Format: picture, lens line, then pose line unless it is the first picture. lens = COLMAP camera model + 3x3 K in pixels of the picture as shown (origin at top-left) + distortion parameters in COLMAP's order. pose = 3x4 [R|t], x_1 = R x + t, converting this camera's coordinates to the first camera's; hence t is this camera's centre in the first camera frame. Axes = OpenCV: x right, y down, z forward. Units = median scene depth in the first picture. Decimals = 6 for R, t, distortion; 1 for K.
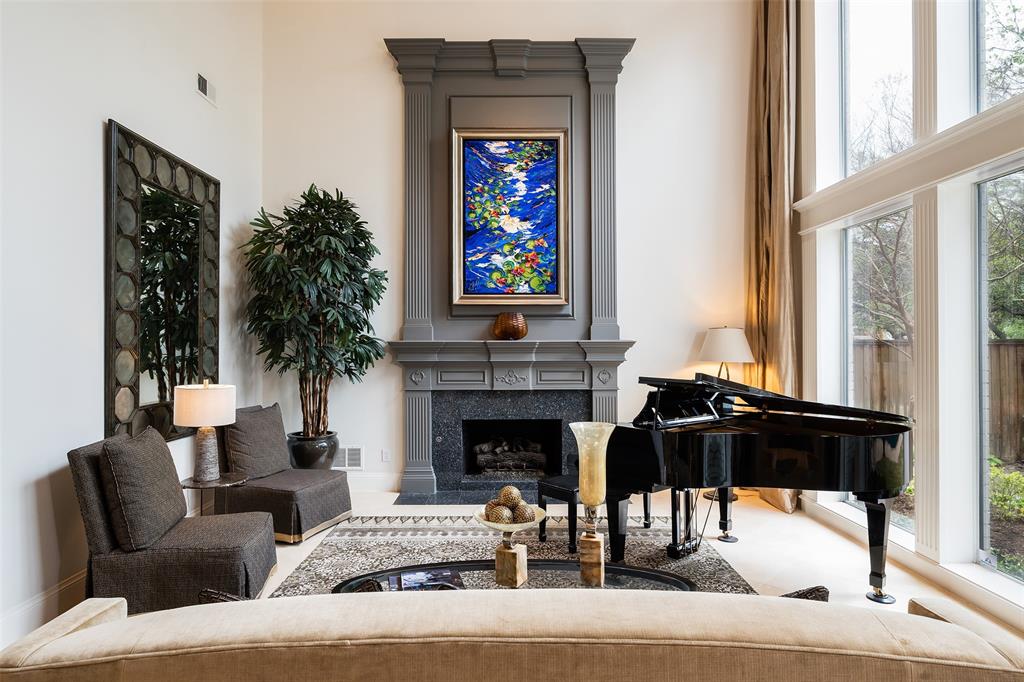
lens RADIAL K [[579.9, 0, 512.0], [0, 579.9, 341.0], [0, 0, 1]] dist [0.000711, -0.000349]
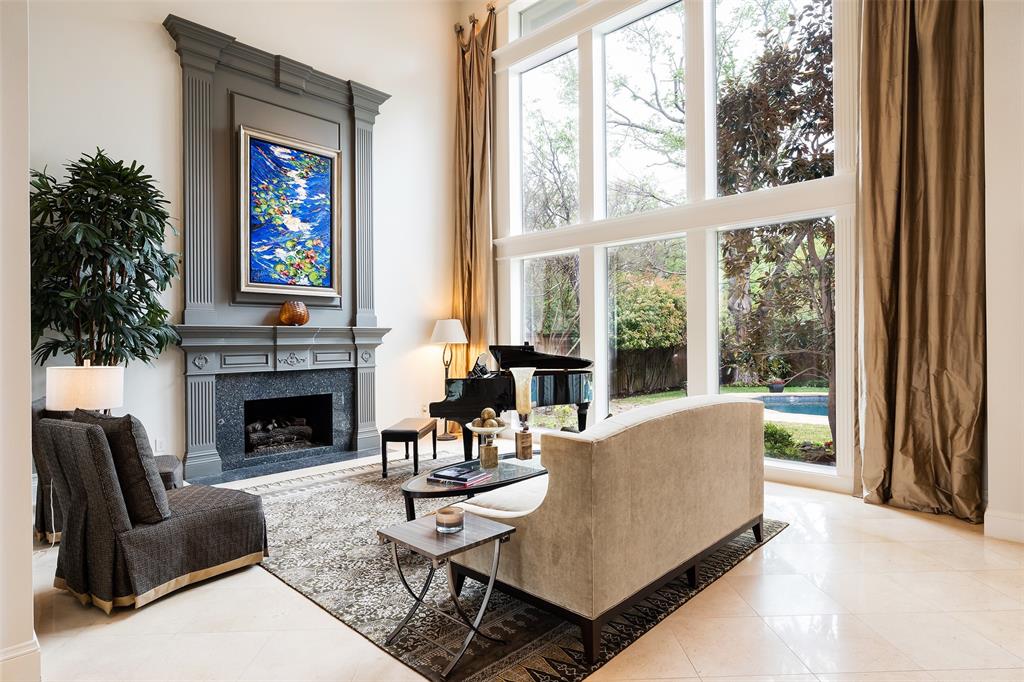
lens RADIAL K [[557.7, 0, 512.0], [0, 557.7, 341.0], [0, 0, 1]] dist [-0.004055, -0.000219]
pose [[0.691842, -0.004040, 0.722037, -0.490933], [0.002678, 0.999992, 0.003029, 0.025424], [-0.722044, -0.000162, 0.691847, -0.057960]]
